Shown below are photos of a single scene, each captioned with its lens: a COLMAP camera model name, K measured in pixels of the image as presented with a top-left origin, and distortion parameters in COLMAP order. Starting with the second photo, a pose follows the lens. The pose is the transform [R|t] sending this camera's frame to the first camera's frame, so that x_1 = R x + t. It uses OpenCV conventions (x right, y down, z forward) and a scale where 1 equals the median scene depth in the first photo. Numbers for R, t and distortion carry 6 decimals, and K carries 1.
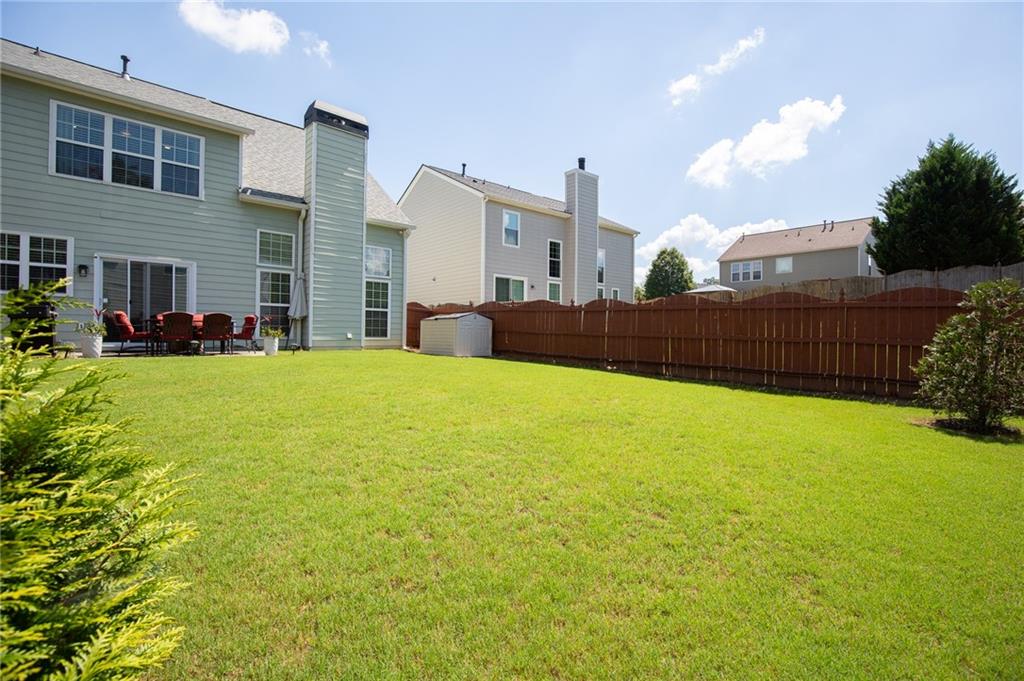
lens RADIAL K [[476.5, 0, 517.0], [0, 476.5, 337.0], [0, 0, 1]] dist [-0.016294, 0.000351]
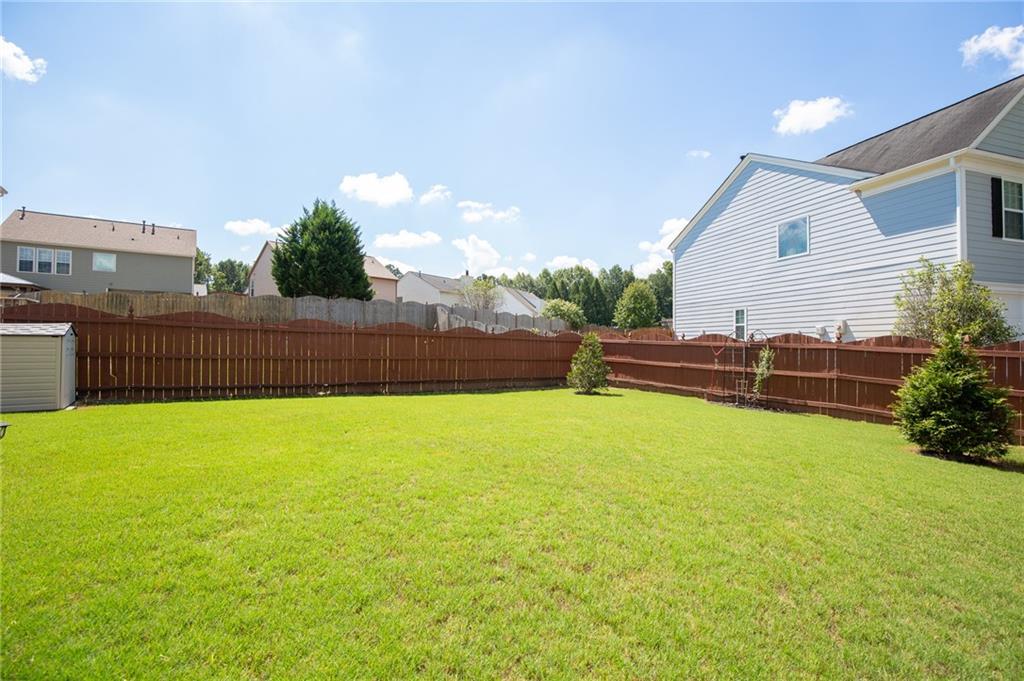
lens RADIAL K [[476.5, 0, 517.0], [0, 476.5, 337.0], [0, 0, 1]] dist [-0.016294, 0.000351]
pose [[0.090439, 0.003163, 0.995897, -0.611380], [0.003180, 0.999989, -0.003465, -0.033155], [-0.995897, 0.003481, 0.090428, 0.535581]]
